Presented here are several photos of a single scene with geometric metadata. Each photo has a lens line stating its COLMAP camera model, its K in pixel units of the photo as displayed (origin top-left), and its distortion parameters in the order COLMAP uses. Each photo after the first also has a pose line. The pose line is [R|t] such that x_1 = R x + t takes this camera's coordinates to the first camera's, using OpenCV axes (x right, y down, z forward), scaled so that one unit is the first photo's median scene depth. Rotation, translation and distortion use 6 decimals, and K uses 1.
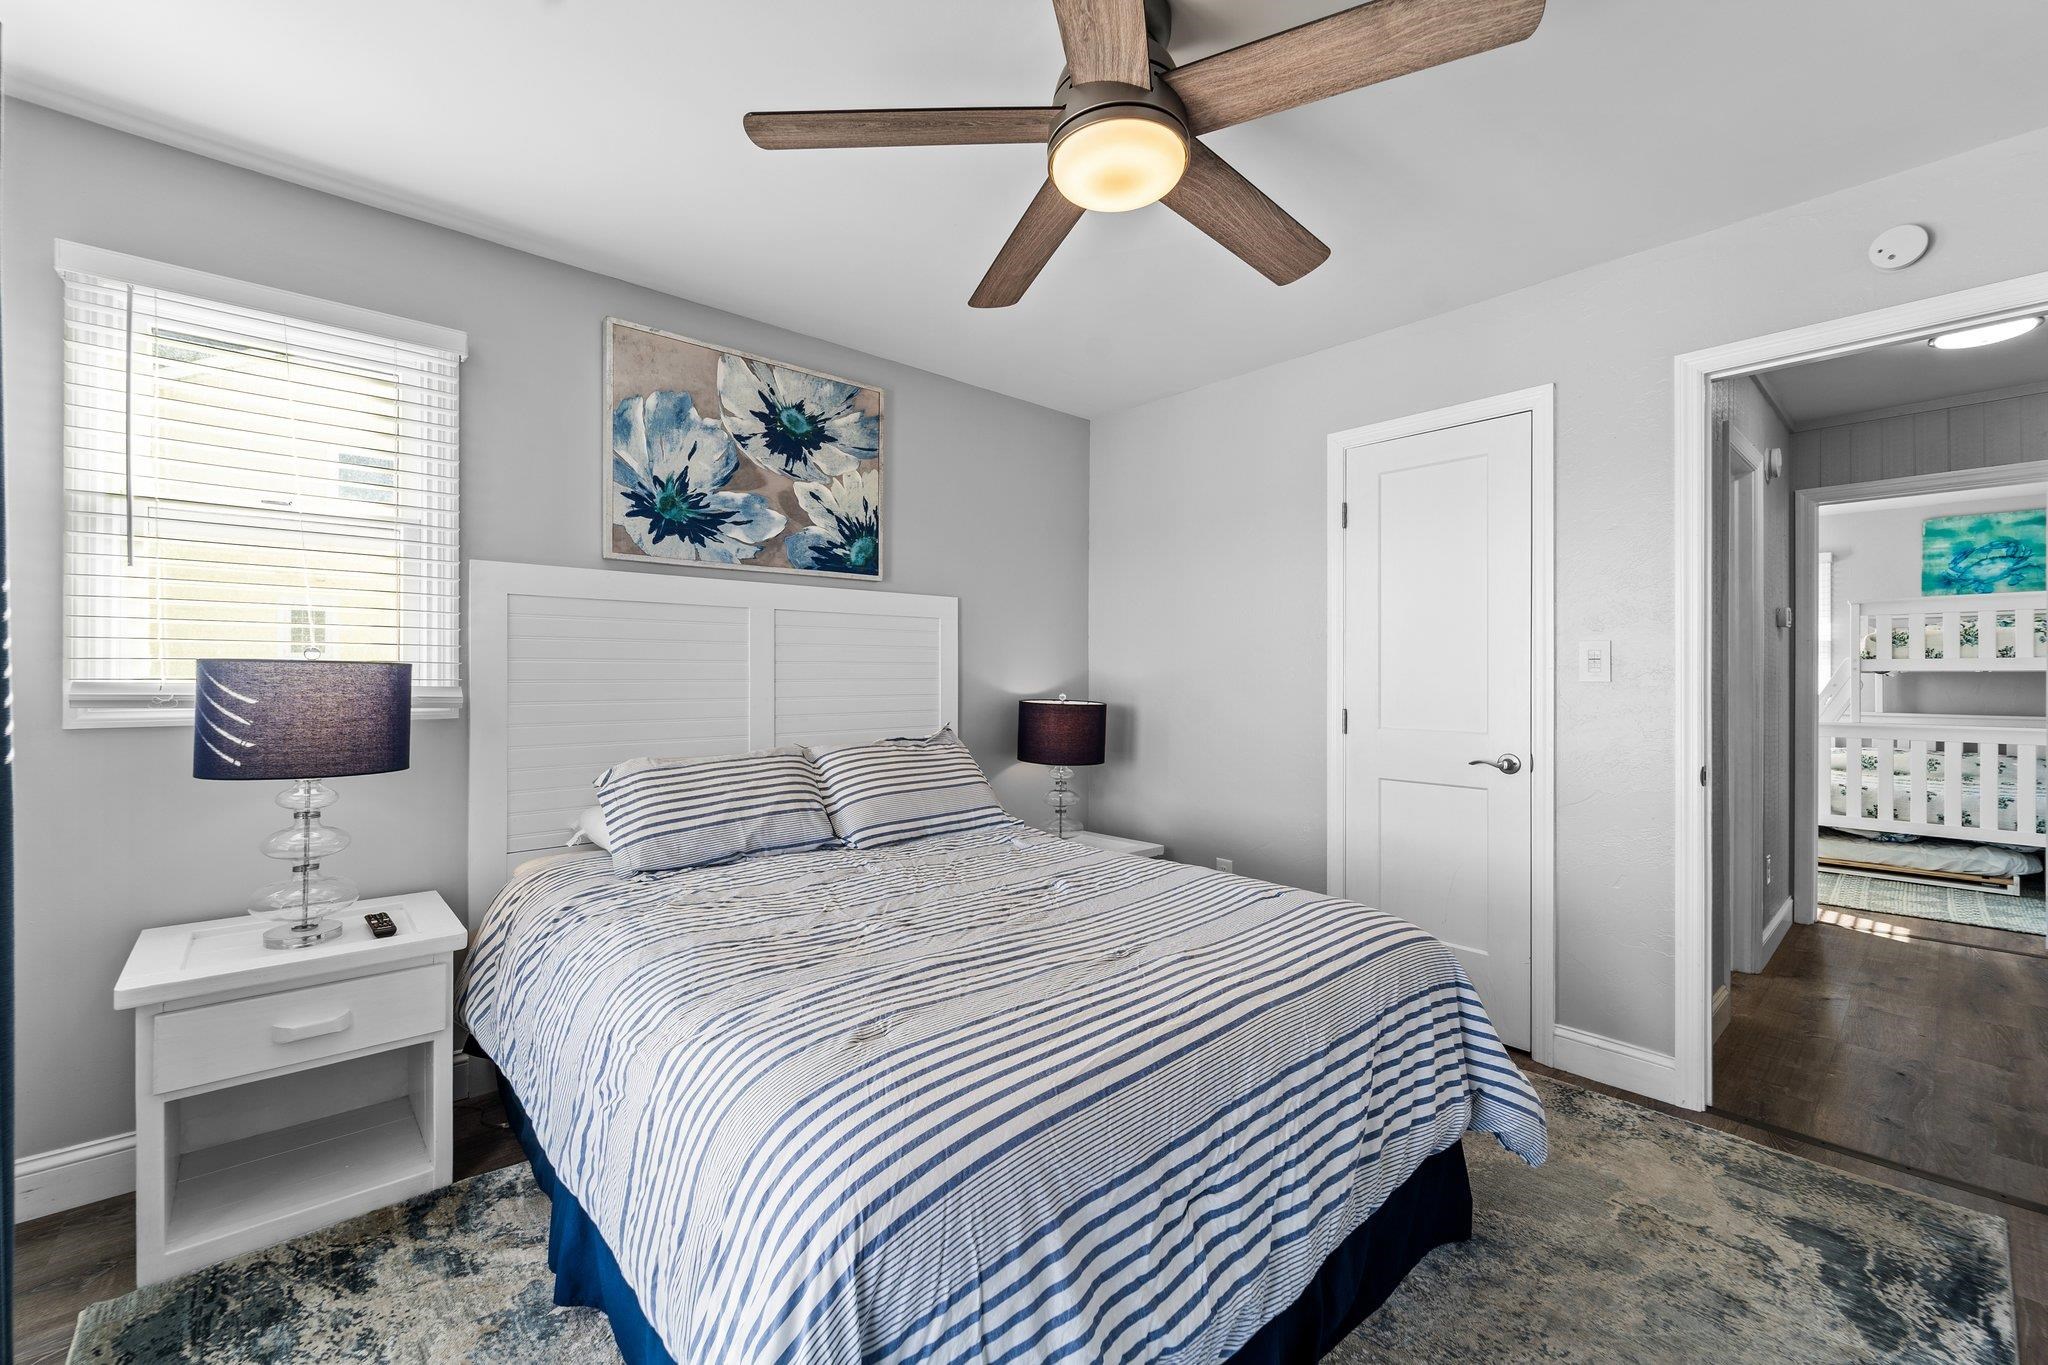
lens RADIAL K [[827.8, 0, 1014.0], [0, 827.8, 675.8], [0, 0, 1]] dist [0.009030, -0.000366]
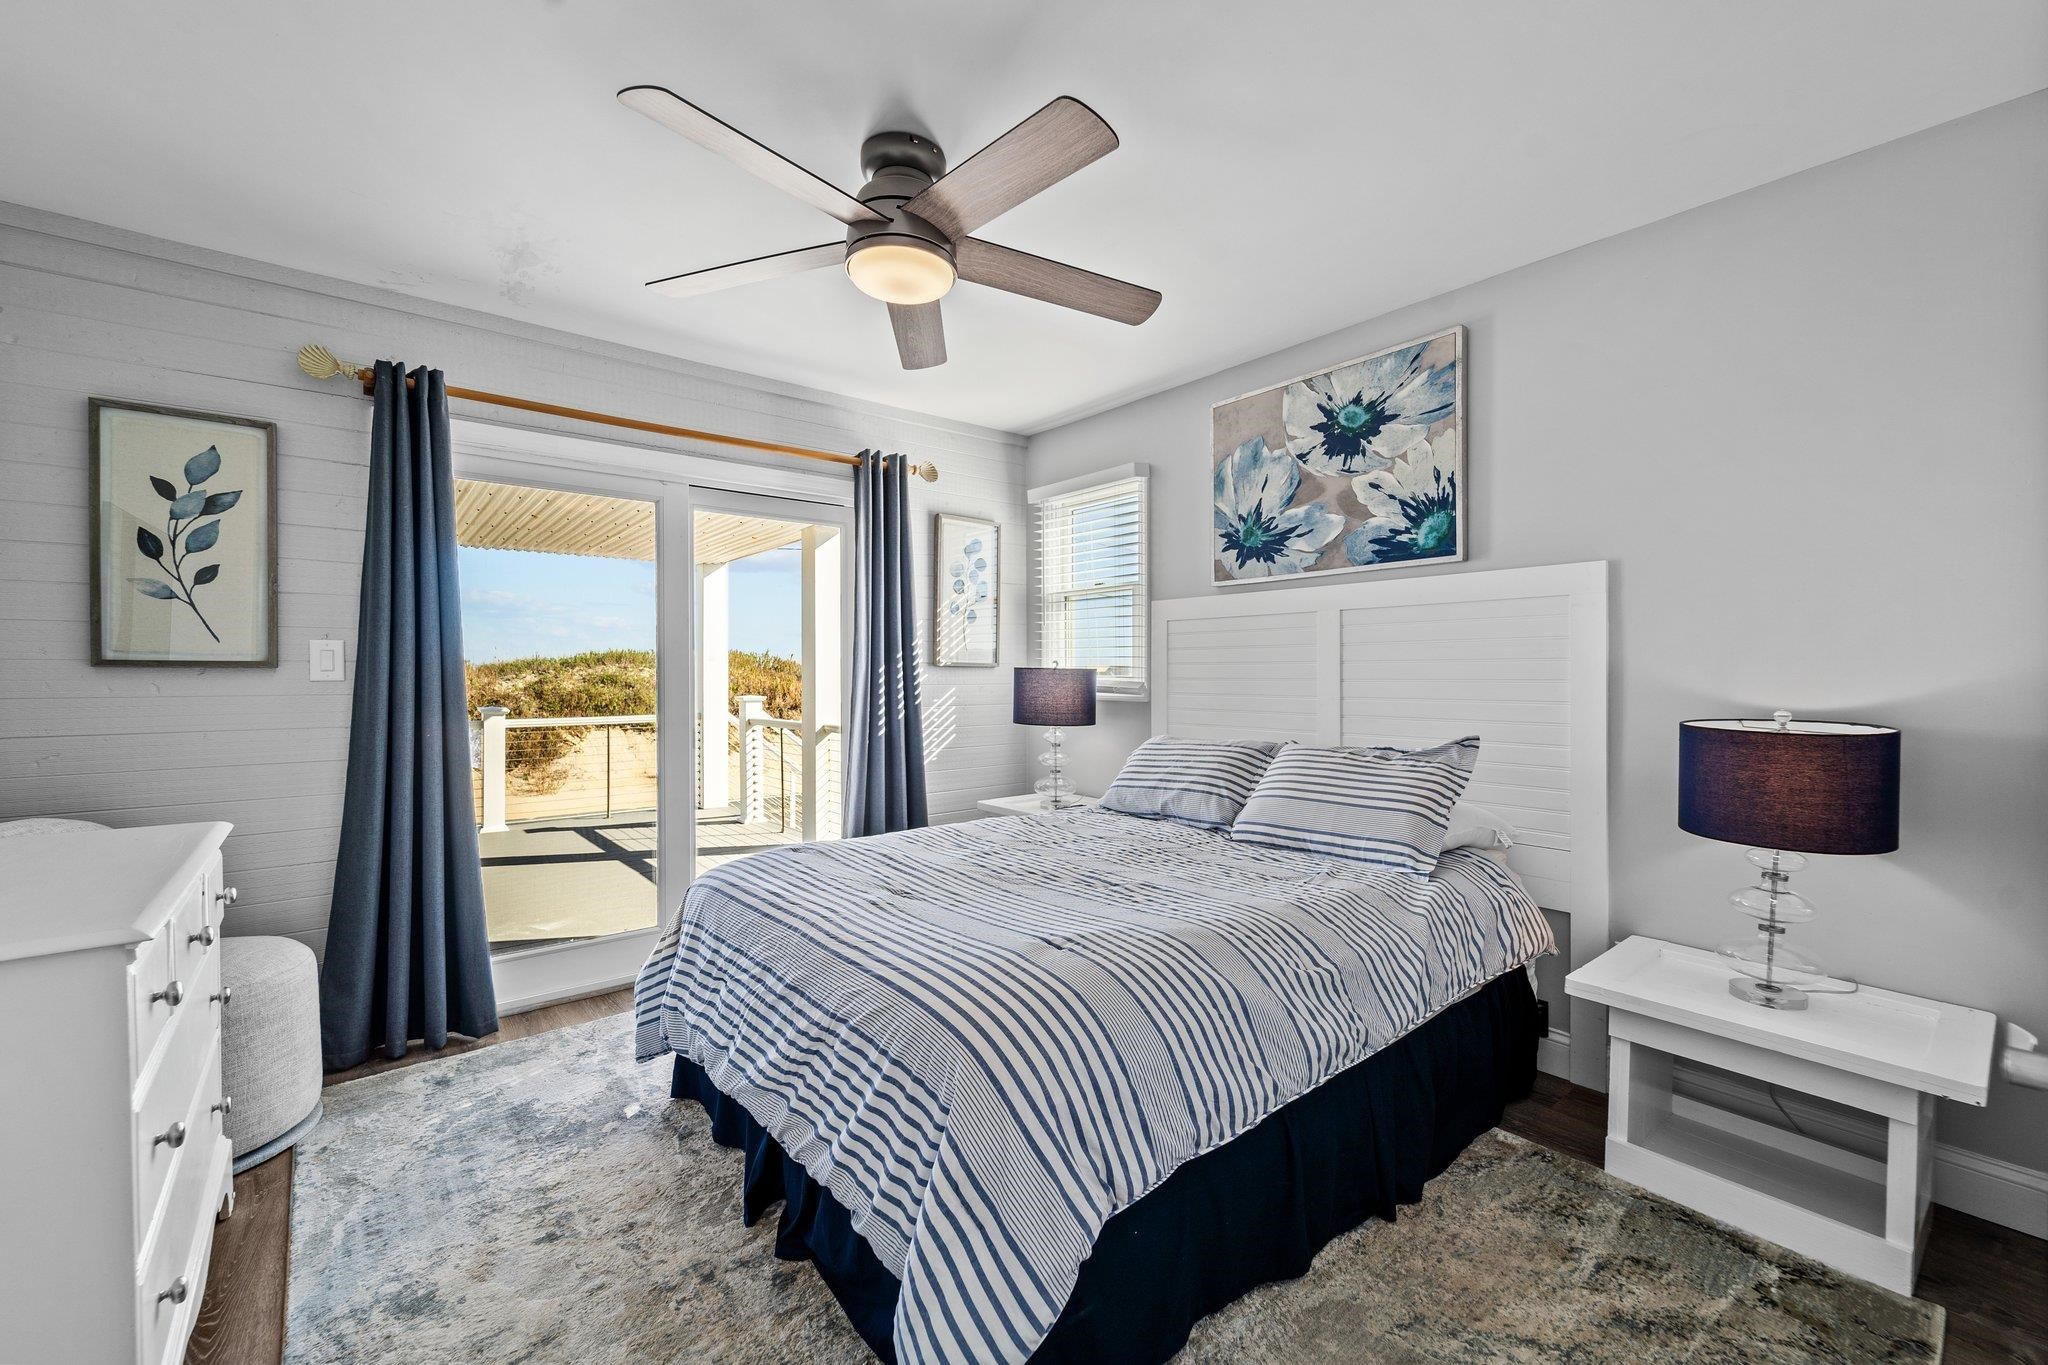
lens RADIAL K [[827.8, 0, 1028.4], [0, 827.8, 682.1], [0, 0, 1]] dist [0.009030, -0.000366]
pose [[-0.030411, 0.008837, -0.999498, 0.754529], [-0.002711, 0.999957, 0.008923, -0.000260], [0.999534, 0.002981, -0.030386, 0.666714]]
